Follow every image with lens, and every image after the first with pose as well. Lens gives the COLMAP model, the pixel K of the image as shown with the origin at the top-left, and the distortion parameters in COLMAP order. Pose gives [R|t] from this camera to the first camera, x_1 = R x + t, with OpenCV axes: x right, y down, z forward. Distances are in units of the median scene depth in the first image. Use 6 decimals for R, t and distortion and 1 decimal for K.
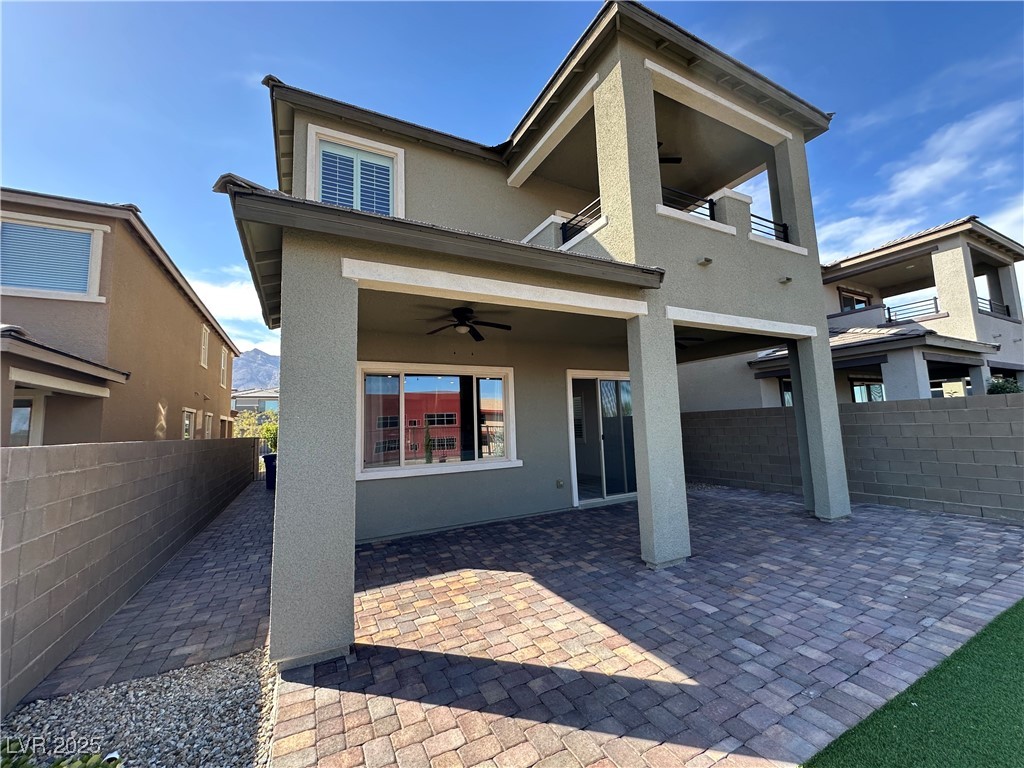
lens RADIAL K [[408.7, 0, 512.4], [0, 408.7, 382.0], [0, 0, 1]] dist [-0.005116, 0.001001]
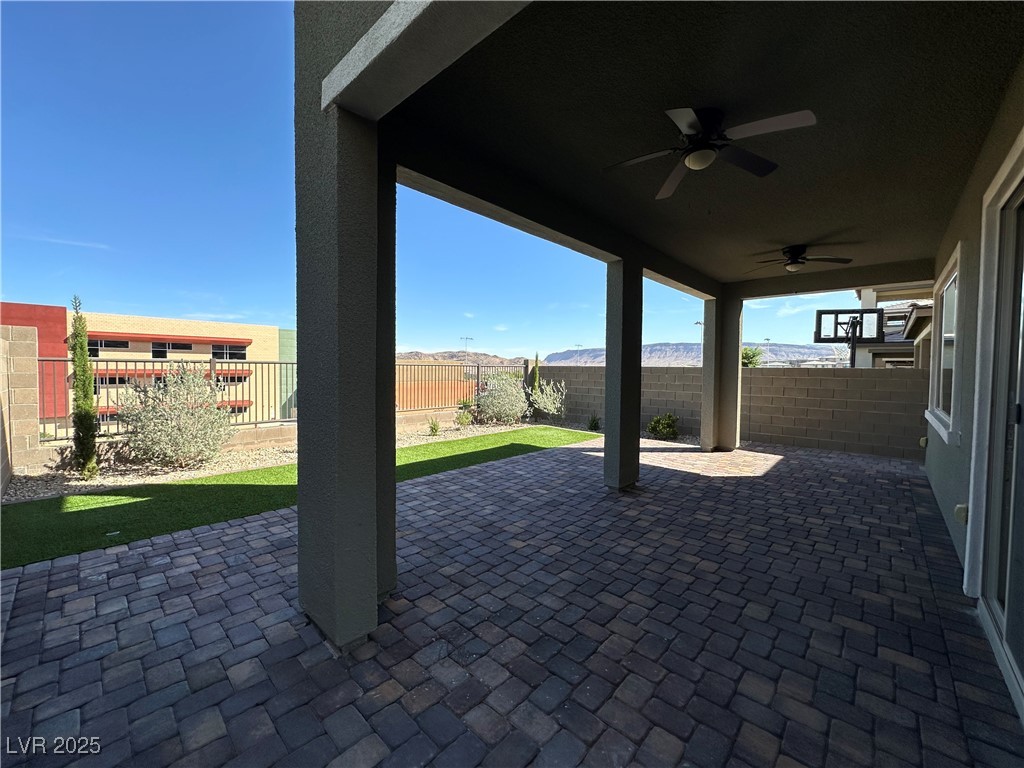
lens RADIAL K [[408.7, 0, 513.1], [0, 408.7, 381.6], [0, 0, 1]] dist [-0.005116, 0.001001]
pose [[-0.937042, 0.038934, -0.347039, 0.867787], [0.061633, 0.996604, -0.054607, 0.161237], [0.343734, -0.072559, -0.936260, 1.644375]]
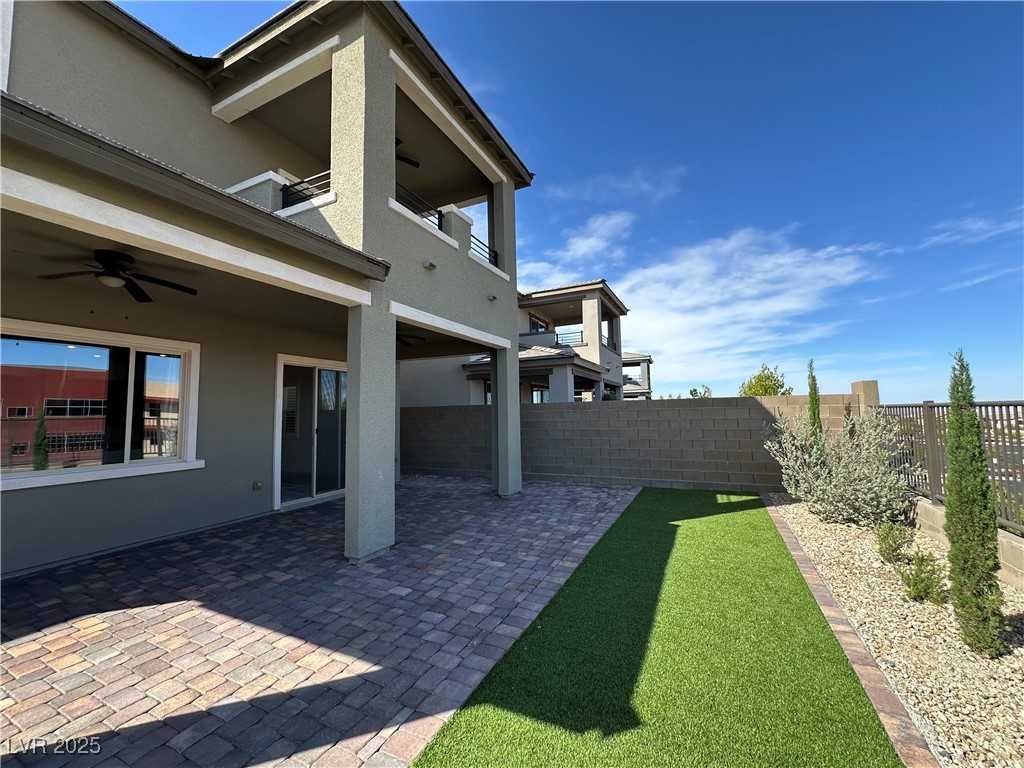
lens RADIAL K [[408.7, 0, 512.6], [0, 408.7, 382.1], [0, 0, 1]] dist [-0.005116, 0.001001]
pose [[0.799387, 0.065792, 0.597203, 0.025325], [-0.073704, 0.997217, -0.011205, 0.003785], [-0.596278, -0.035059, 0.802012, 0.001036]]
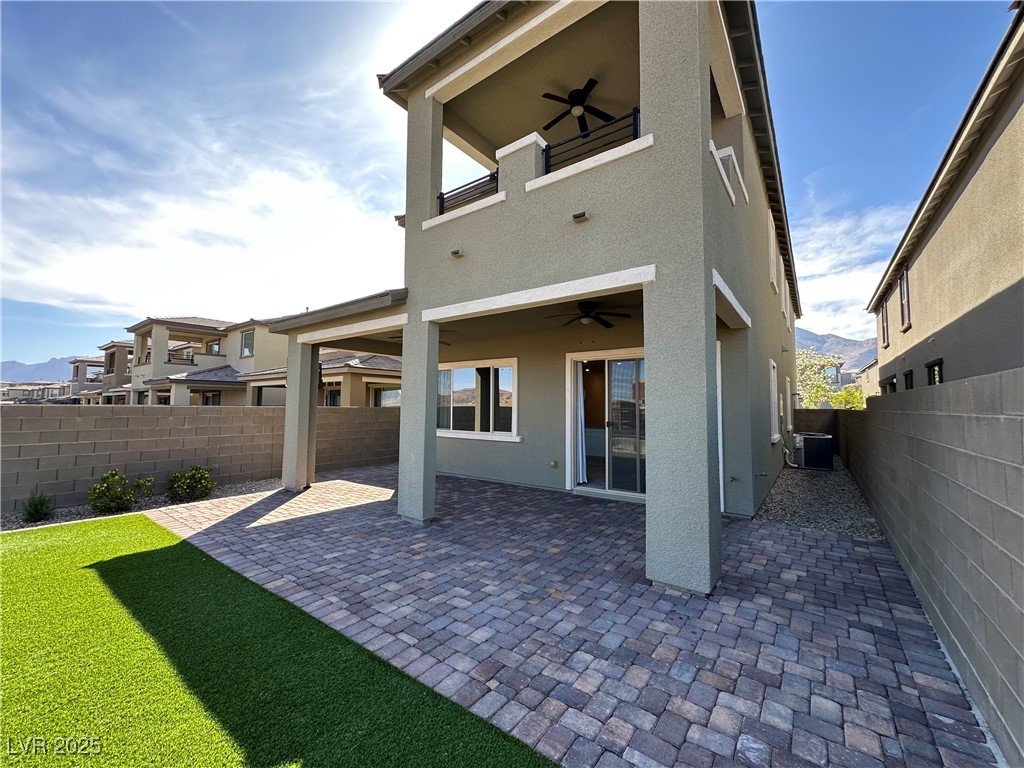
lens RADIAL K [[408.7, 0, 512.7], [0, 408.7, 381.0], [0, 0, 1]] dist [-0.005116, 0.001001]
pose [[0.442312, -0.015296, -0.896731, 1.367687], [0.074069, 0.997062, 0.019527, 0.010845], [0.893797, -0.075057, 0.442146, 0.615620]]
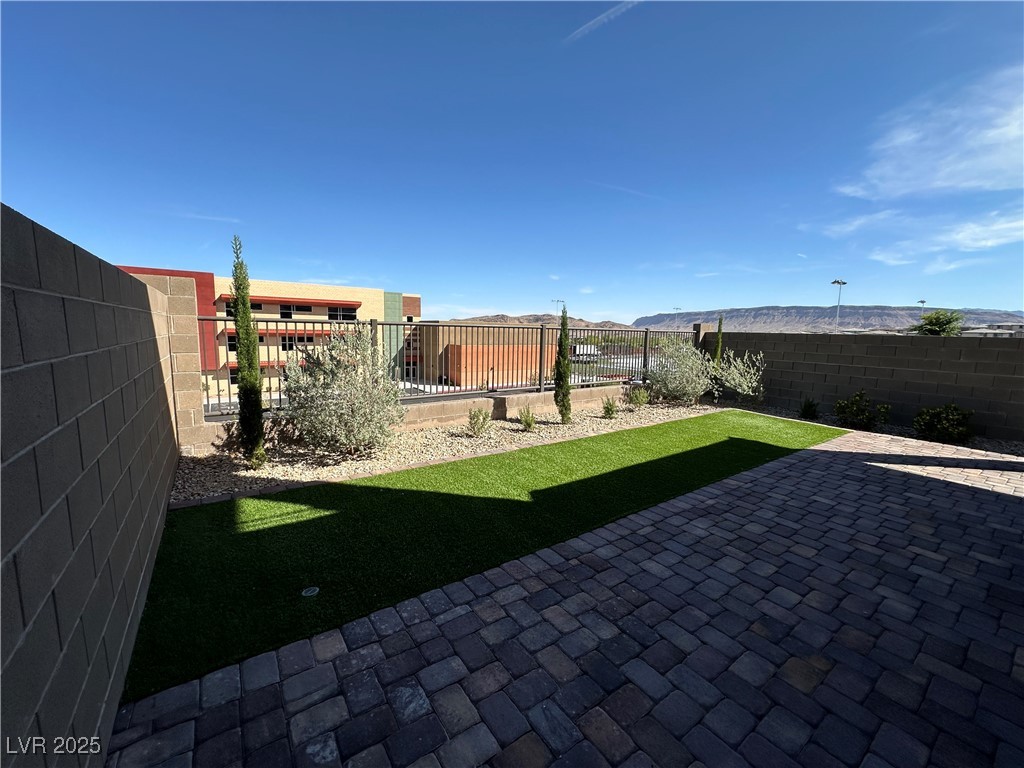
lens RADIAL K [[408.7, 0, 512.0], [0, 408.7, 380.8], [0, 0, 1]] dist [-0.005116, 0.001001]
pose [[-0.988816, 0.031958, -0.145678, 1.103620], [0.028906, 0.999317, 0.023017, 0.107780], [0.146314, 0.018549, -0.989064, 1.232465]]
